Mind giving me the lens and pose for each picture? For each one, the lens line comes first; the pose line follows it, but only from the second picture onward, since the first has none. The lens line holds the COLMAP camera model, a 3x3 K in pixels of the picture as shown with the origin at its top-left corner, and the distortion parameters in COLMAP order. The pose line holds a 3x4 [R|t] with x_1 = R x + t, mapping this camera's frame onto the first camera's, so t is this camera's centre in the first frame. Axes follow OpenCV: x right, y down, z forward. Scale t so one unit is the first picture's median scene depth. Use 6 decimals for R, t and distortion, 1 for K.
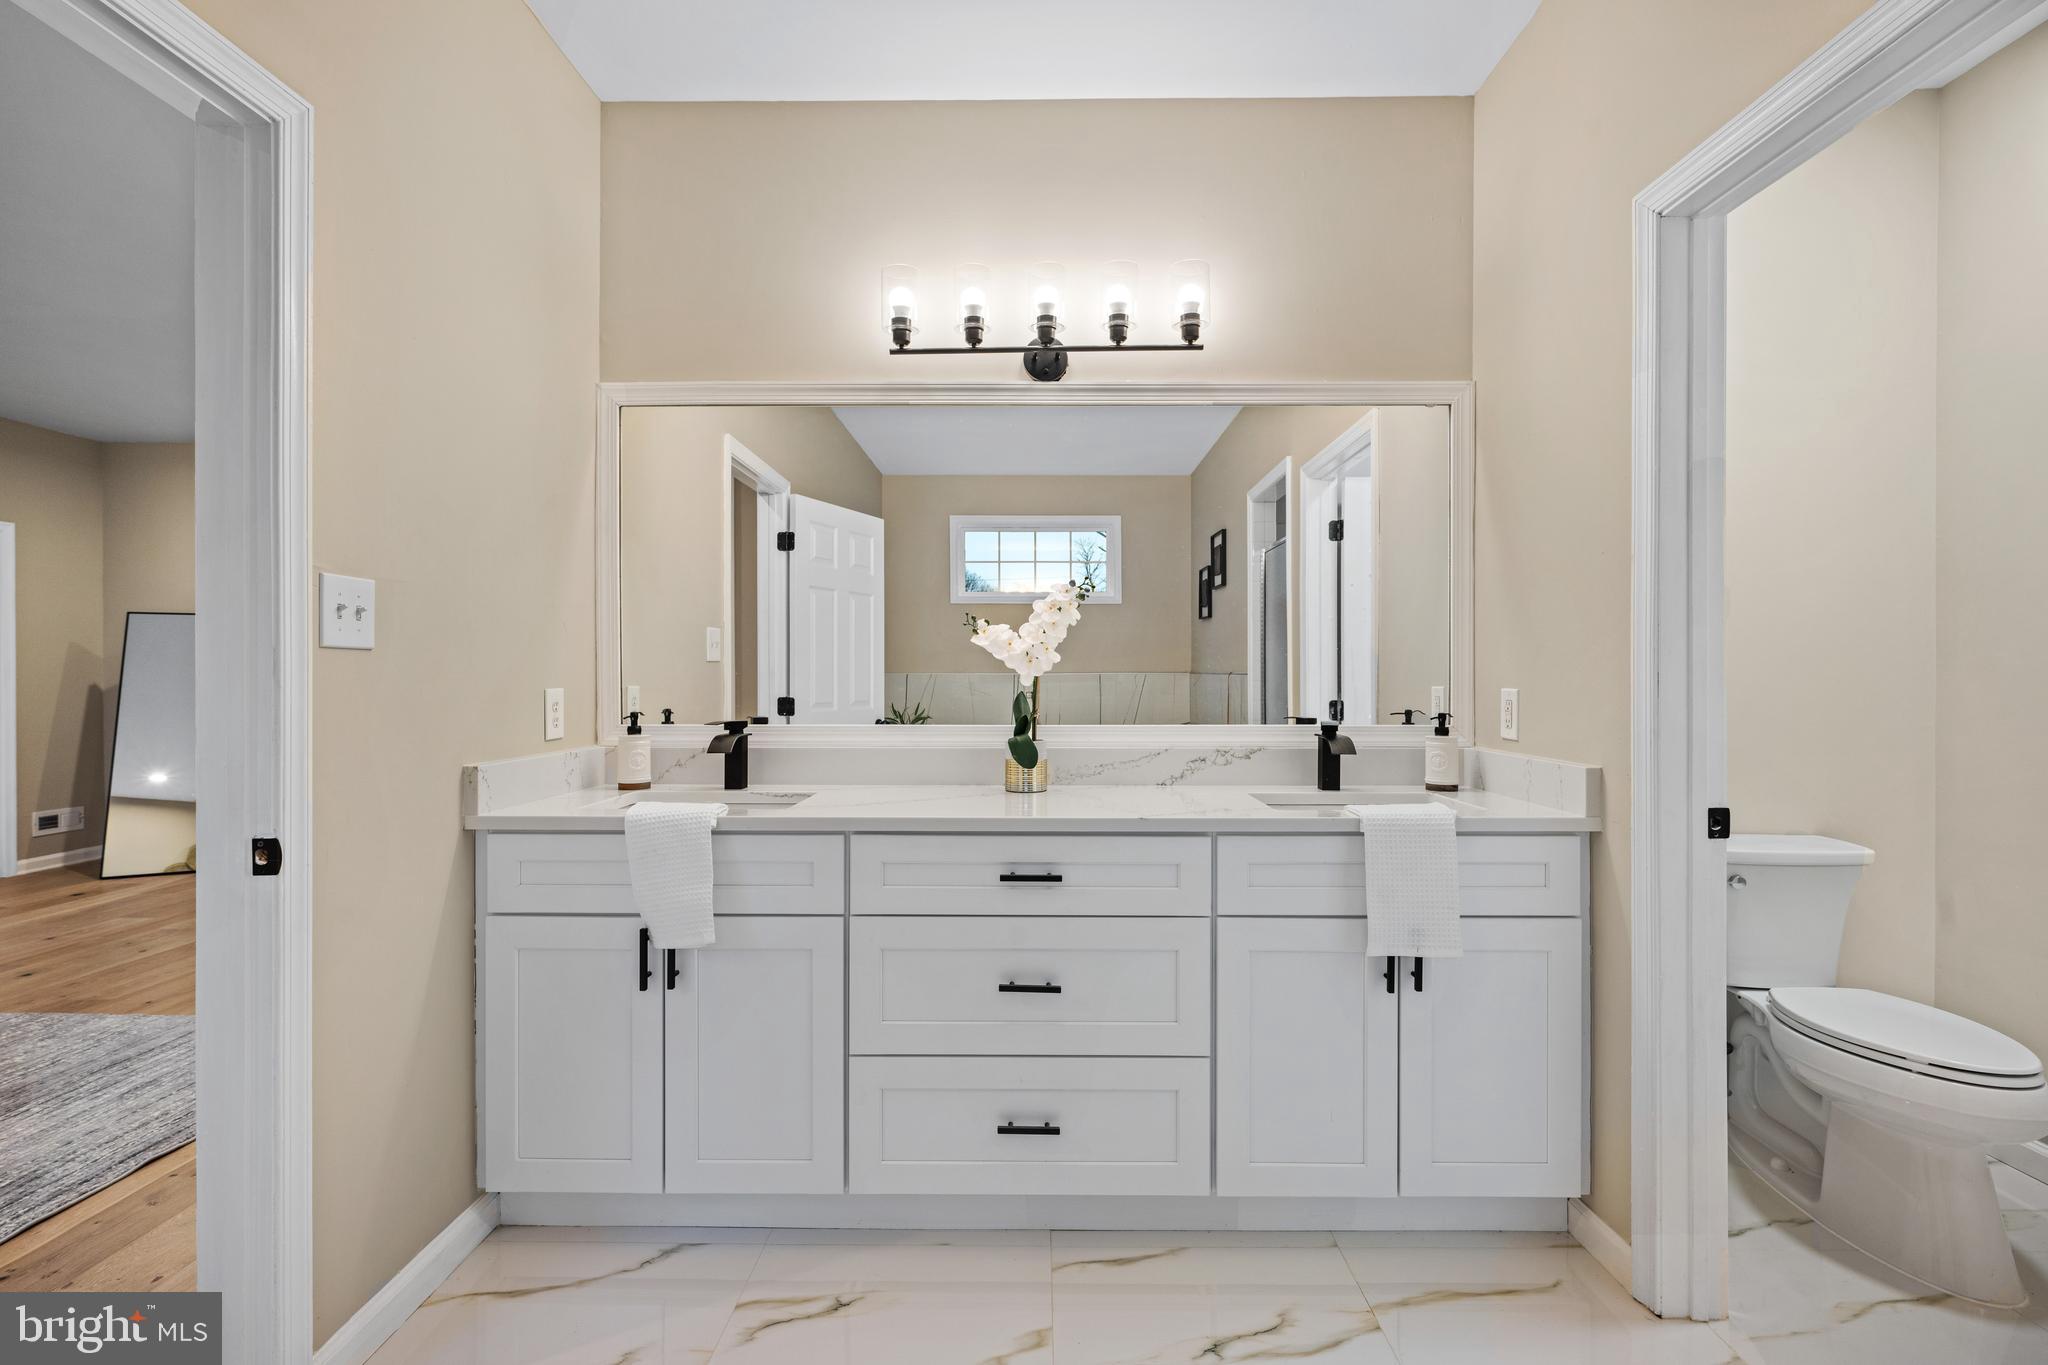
lens RADIAL K [[947.6, 0, 1026.5], [0, 947.6, 674.5], [0, 0, 1]] dist [-0.003912, 0.001090]
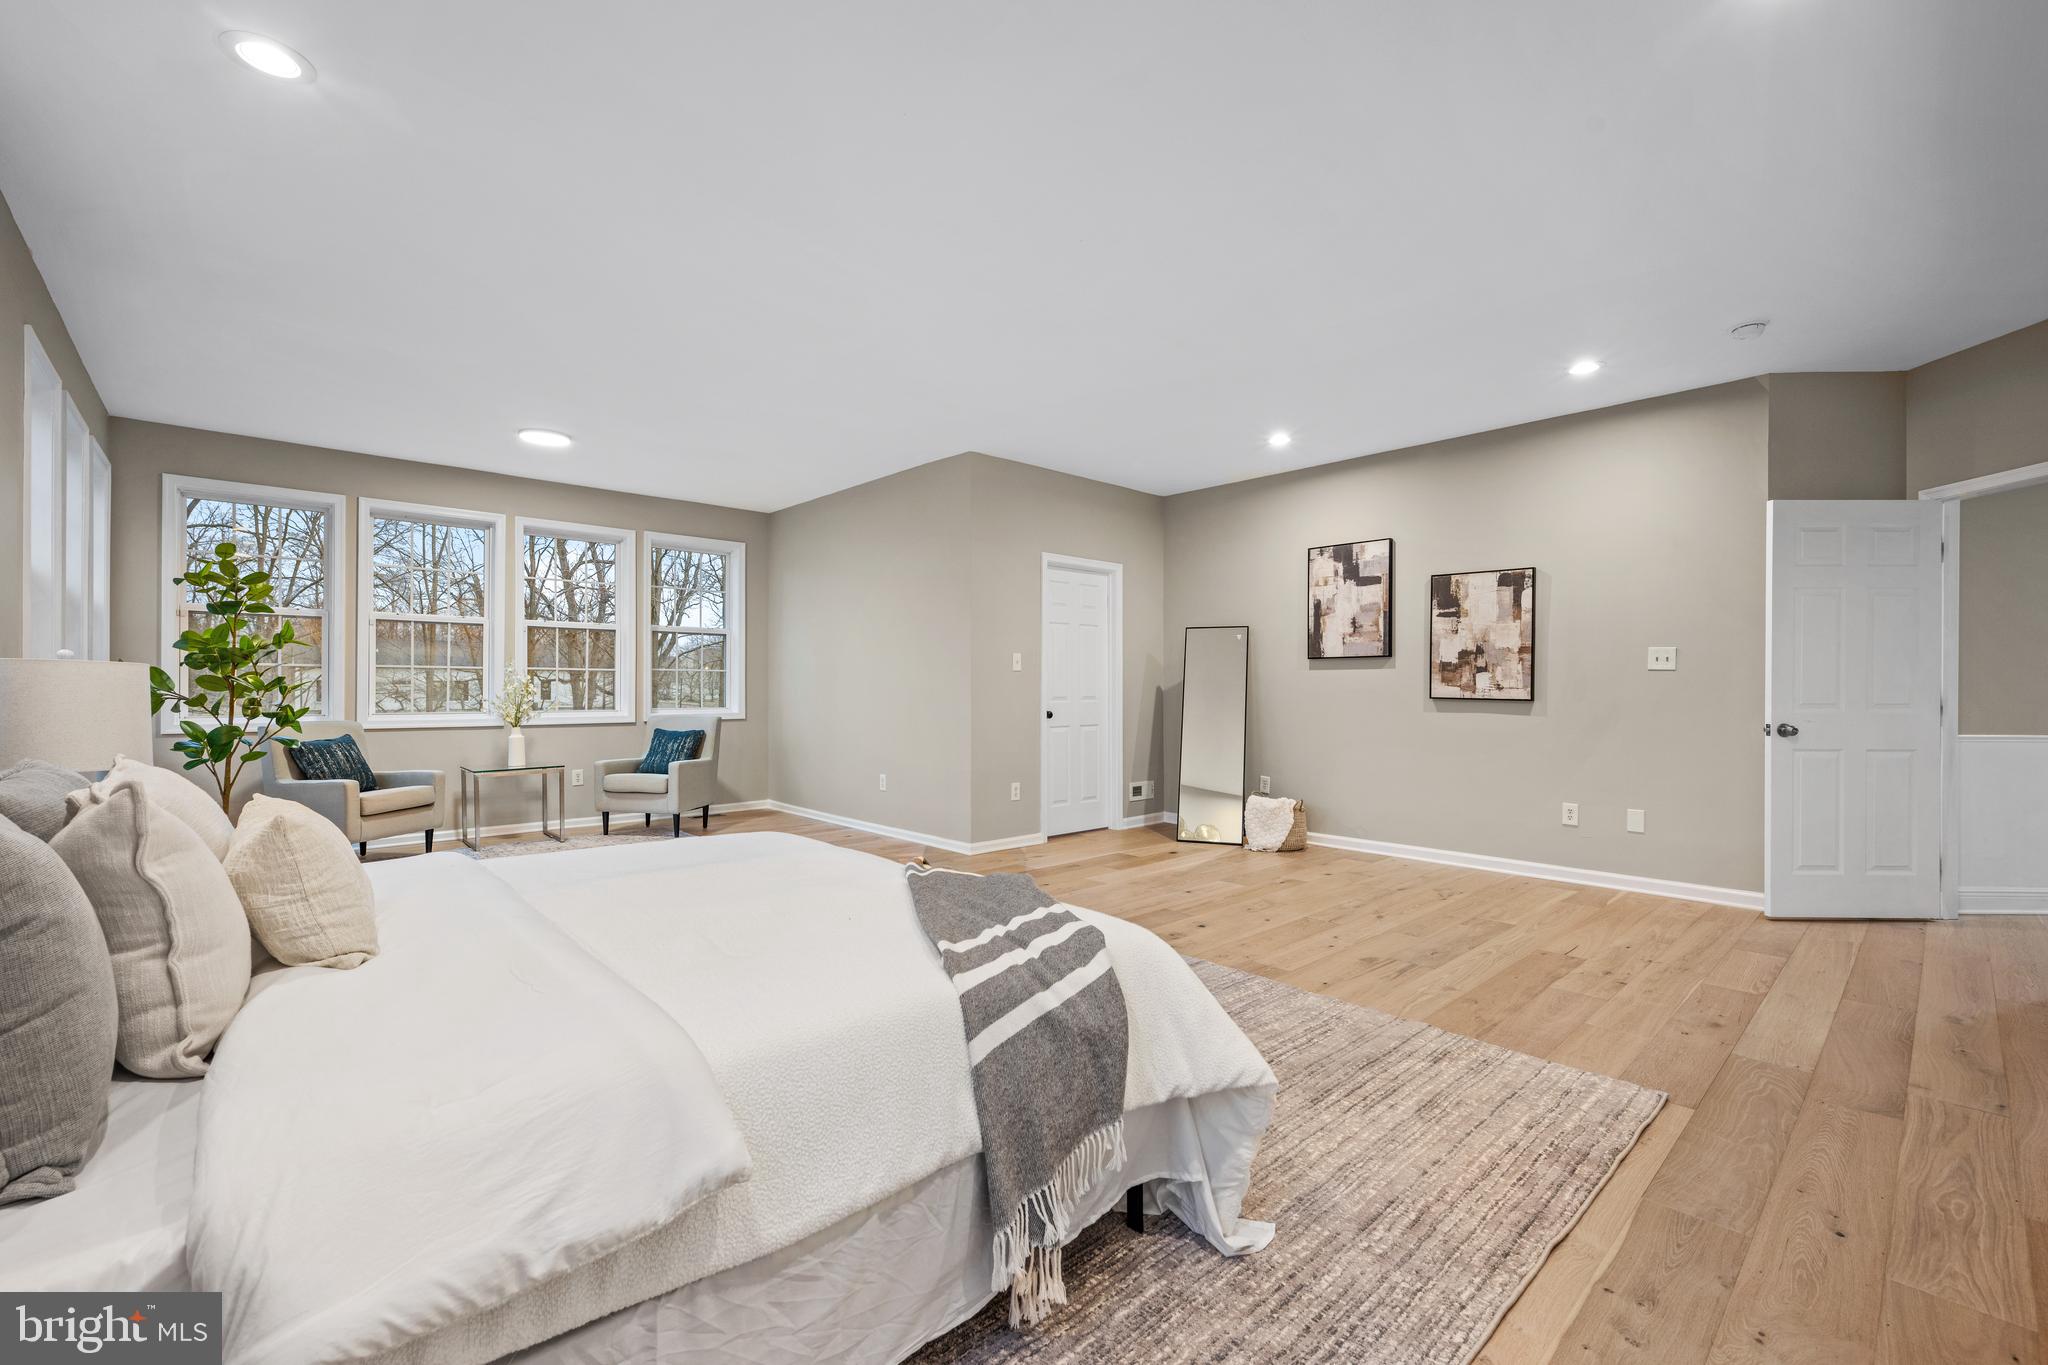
lens RADIAL K [[864.3, 0, 1017.3], [0, 864.3, 687.2], [0, 0, 1]] dist [0.000513, -0.000058]
pose [[0.684852, 0.002946, -0.728676, -0.381878], [-0.005167, 0.999986, -0.000813, 0.020383], [0.728664, 0.004321, 0.684858, 0.084378]]
